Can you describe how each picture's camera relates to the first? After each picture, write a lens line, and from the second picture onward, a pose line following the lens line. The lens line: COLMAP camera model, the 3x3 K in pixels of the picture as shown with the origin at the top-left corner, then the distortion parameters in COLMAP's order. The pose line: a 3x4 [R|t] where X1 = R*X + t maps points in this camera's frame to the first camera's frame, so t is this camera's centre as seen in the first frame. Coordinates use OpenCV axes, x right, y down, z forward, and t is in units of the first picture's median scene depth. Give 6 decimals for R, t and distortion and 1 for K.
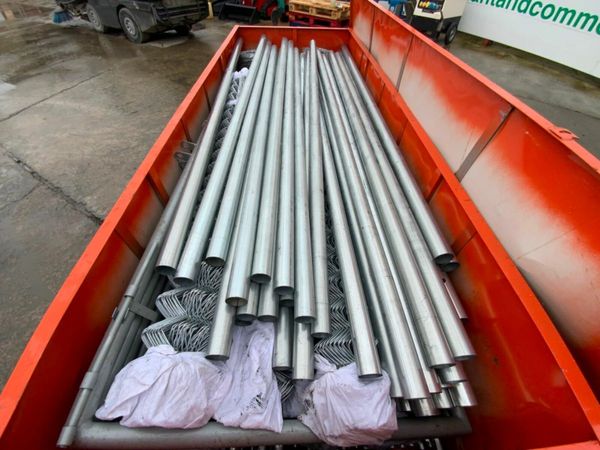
lens RADIAL K [[243.1, 0, 300.0], [0, 243.1, 225.0], [0, 0, 1]] dist [0.017216, -0.017329]
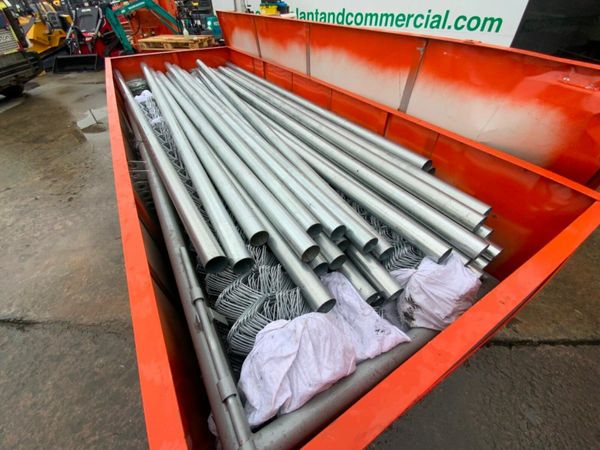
lens RADIAL K [[238.7, 0, 318.6], [0, 238.7, 208.8], [0, 0, 1]] dist [-0.001804, -0.010776]
pose [[0.866505, -0.363030, 0.342605, -0.538091], [0.391345, 0.920125, -0.014794, 0.196119], [-0.309868, 0.146896, 0.939363, 0.093539]]
